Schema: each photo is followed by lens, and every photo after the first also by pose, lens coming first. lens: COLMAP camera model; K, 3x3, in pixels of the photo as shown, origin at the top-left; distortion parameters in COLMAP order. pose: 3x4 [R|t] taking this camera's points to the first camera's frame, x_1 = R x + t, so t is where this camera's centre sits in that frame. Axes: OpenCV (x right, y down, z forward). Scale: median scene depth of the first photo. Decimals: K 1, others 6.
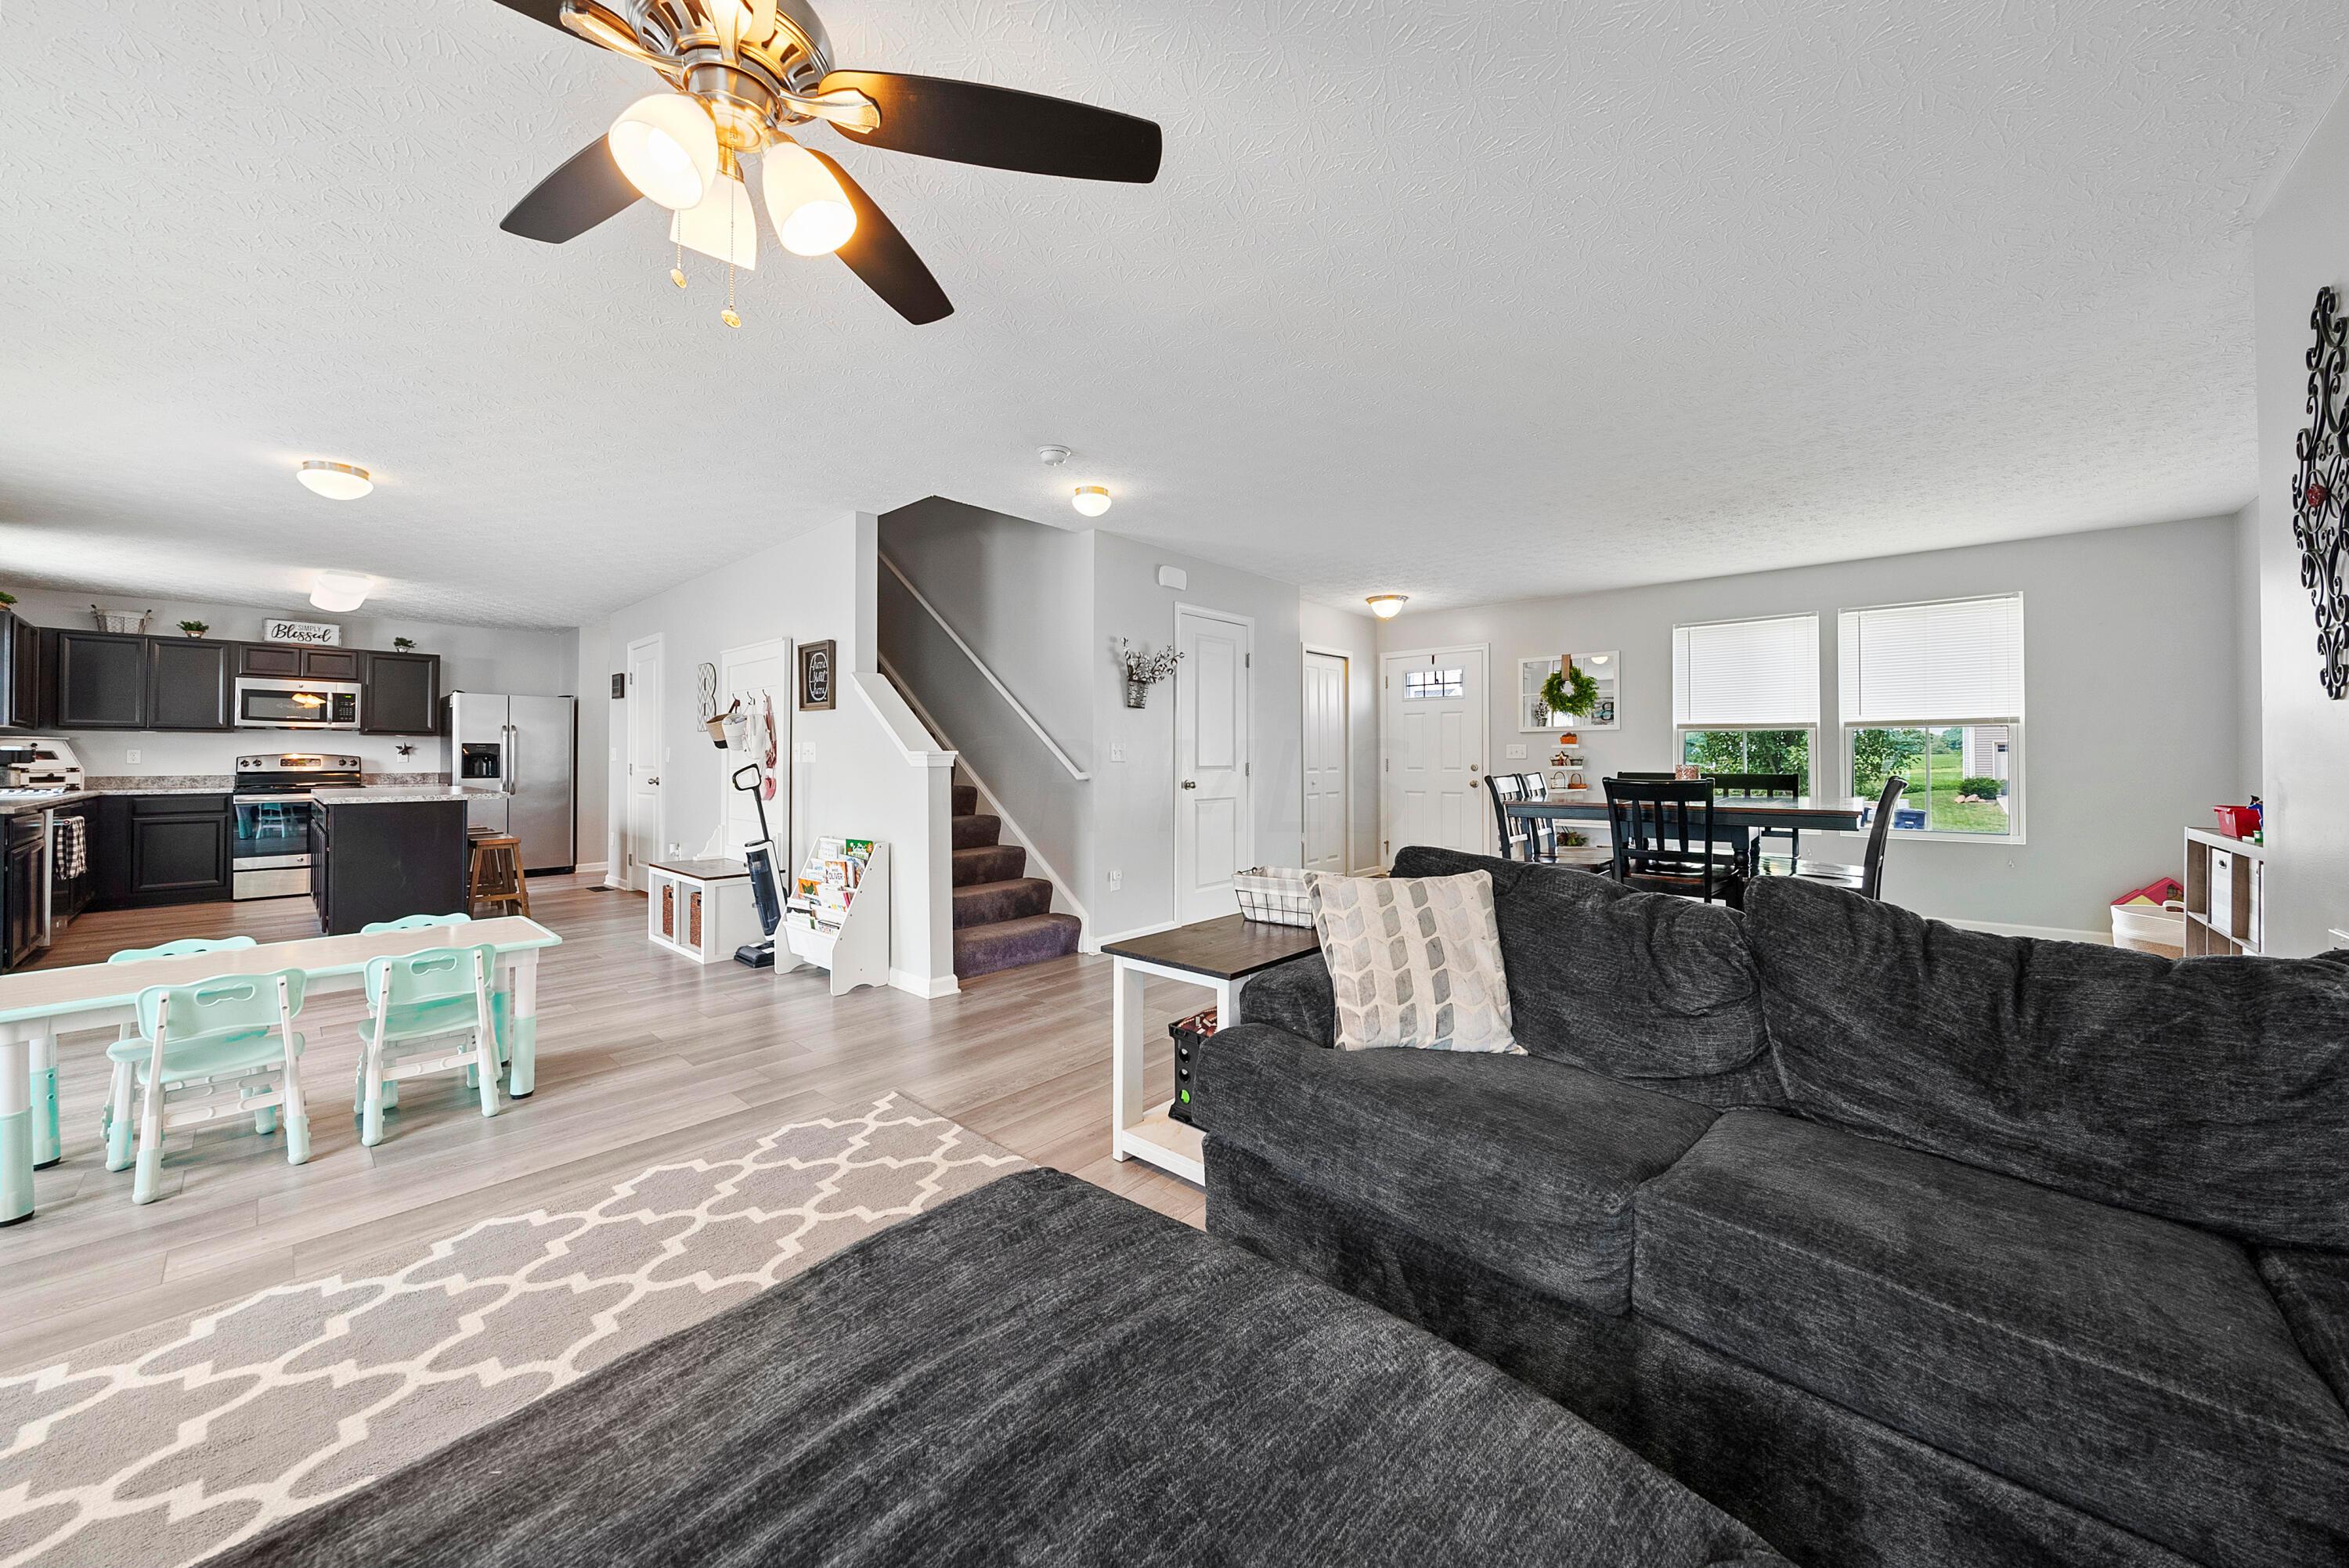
lens RADIAL K [[818.4, 0, 1180.1], [0, 818.4, 759.2], [0, 0, 1]] dist [0.000811, -0.000019]
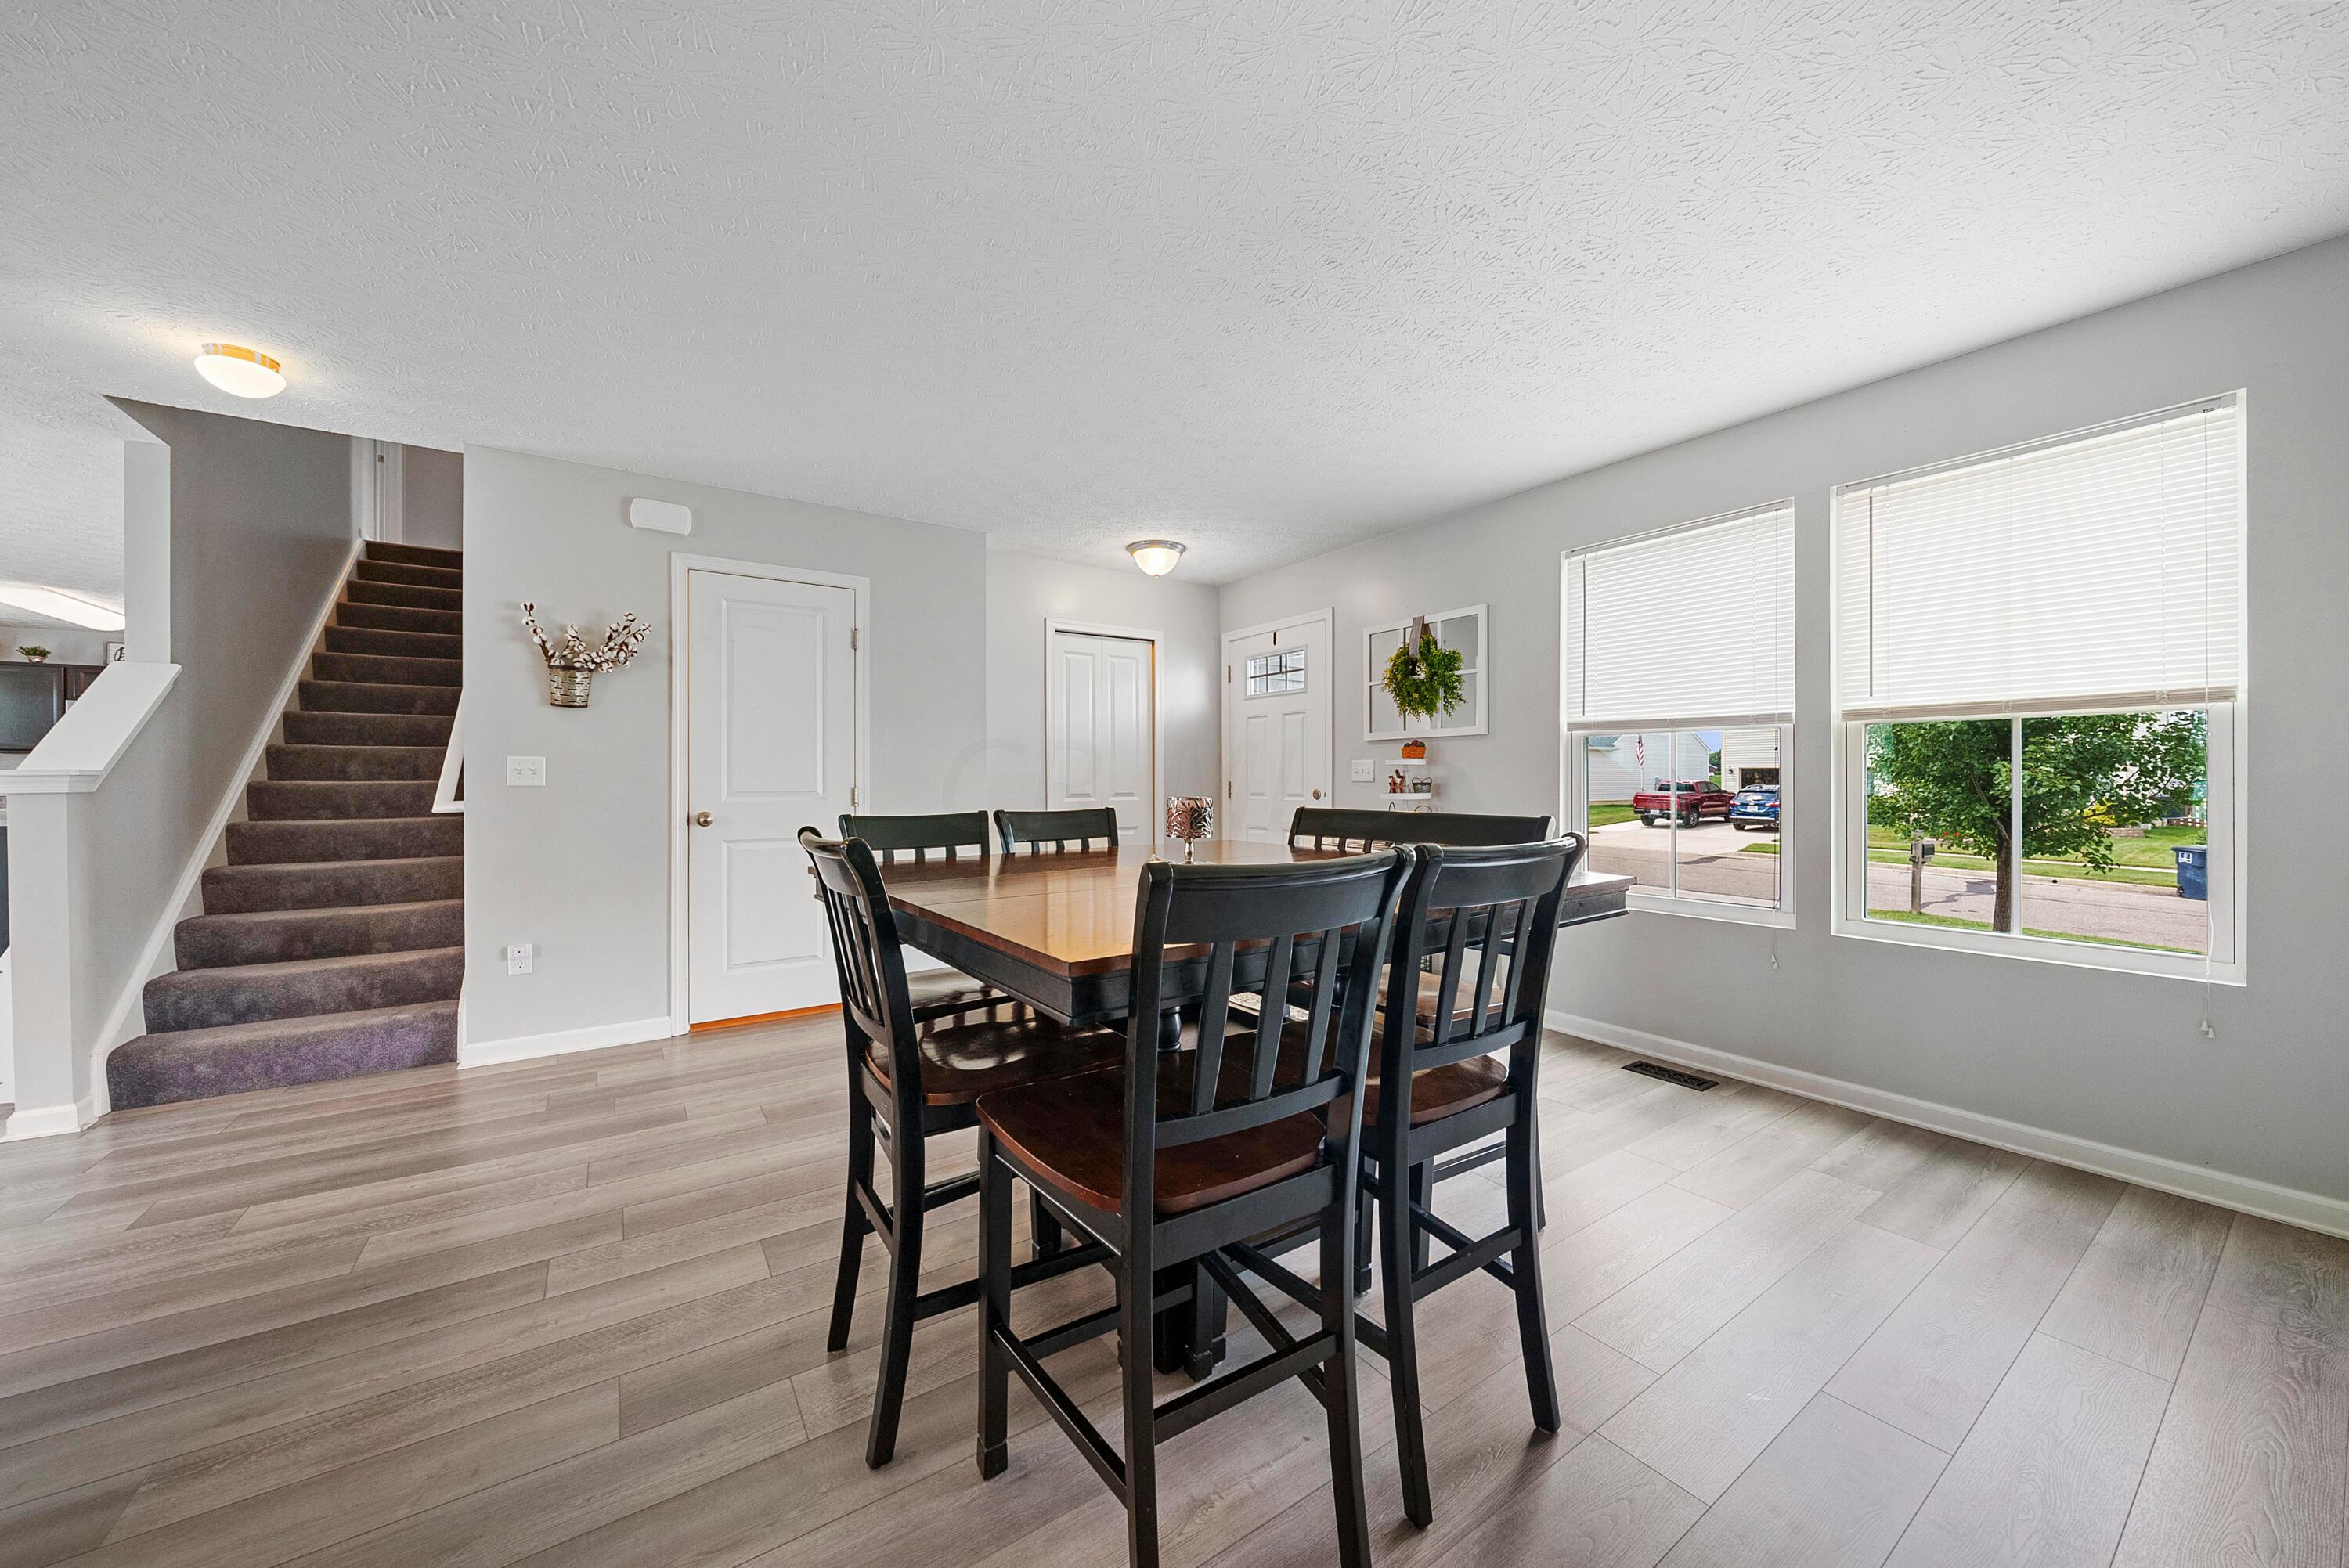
lens RADIAL K [[836.5, 0, 1174.5], [0, 836.5, 784.0], [0, 0, 1]] dist [0.000658, 0.000028]
pose [[0.968507, 0.002776, -0.248970, 0.515403], [-0.001964, 0.999992, 0.003513, -0.001380], [0.248978, -0.002913, 0.968505, 0.378343]]
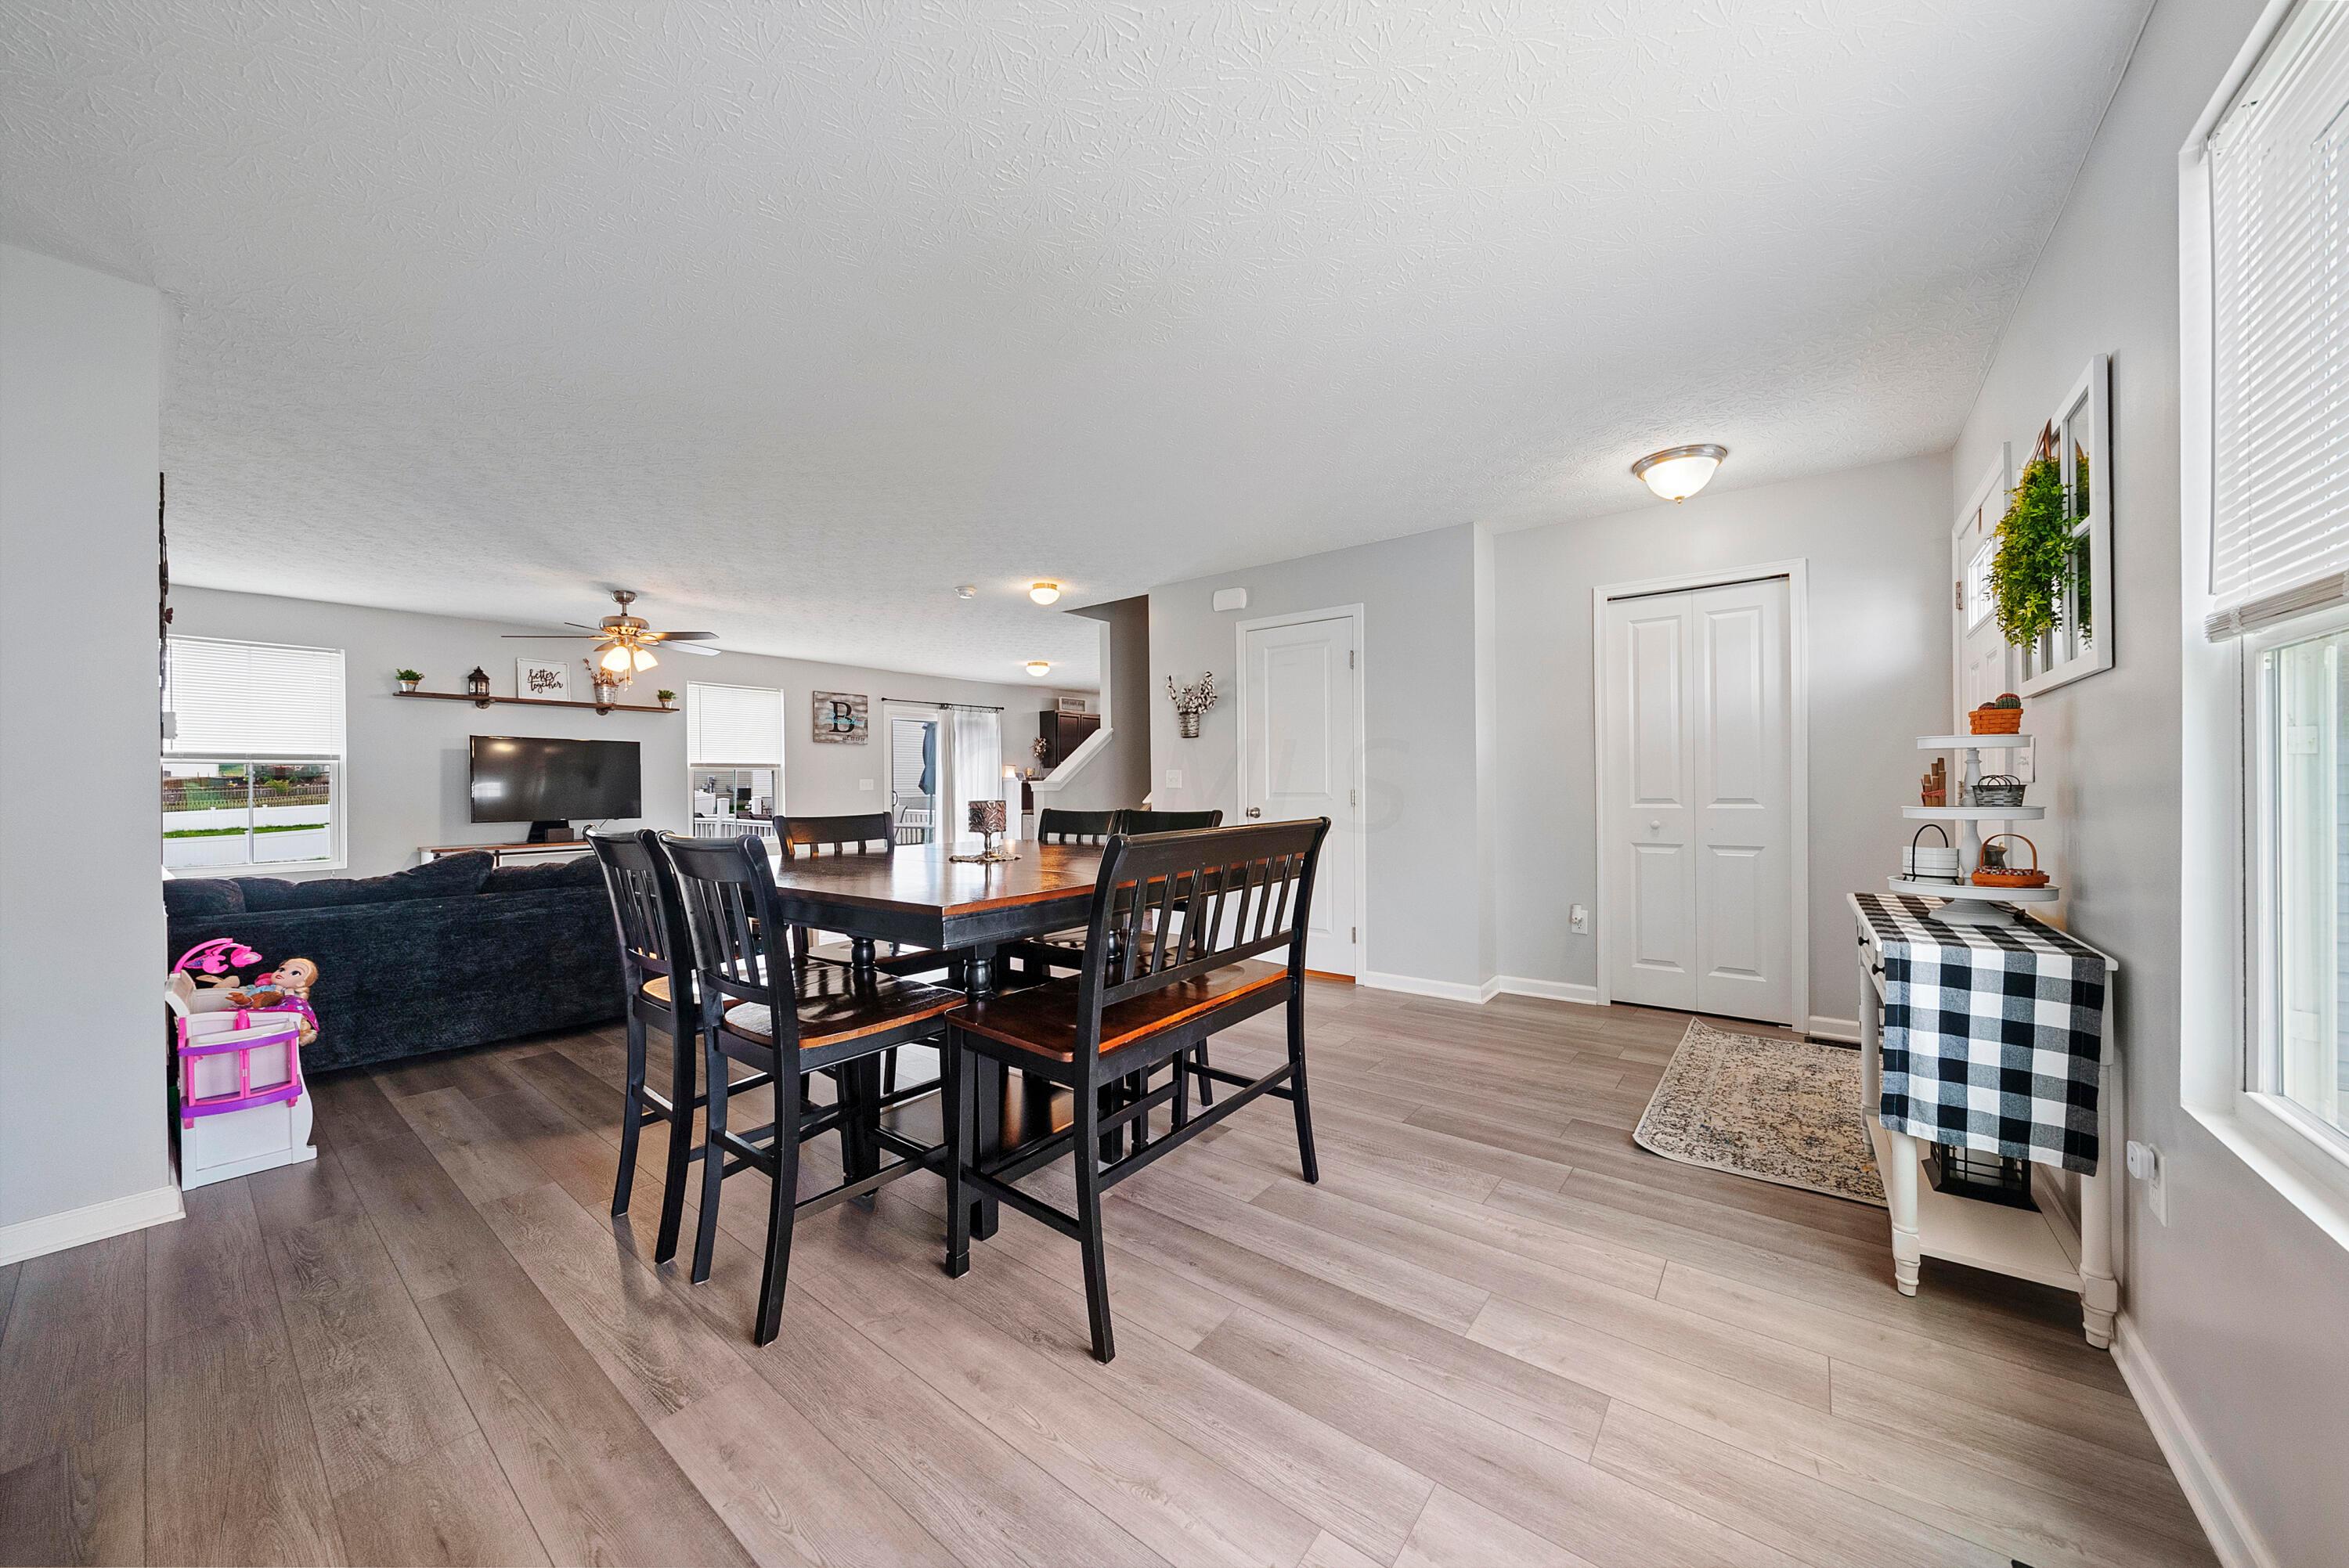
lens RADIAL K [[811.3, 0, 1174.5], [0, 811.3, 784.0], [0, 0, 1]] dist [-0.000816, -0.000049]
pose [[0.059727, 0.002038, -0.998213, 0.843670], [0.010623, 0.999940, 0.002677, -0.005003], [0.998158, -0.010763, 0.059702, 0.777115]]
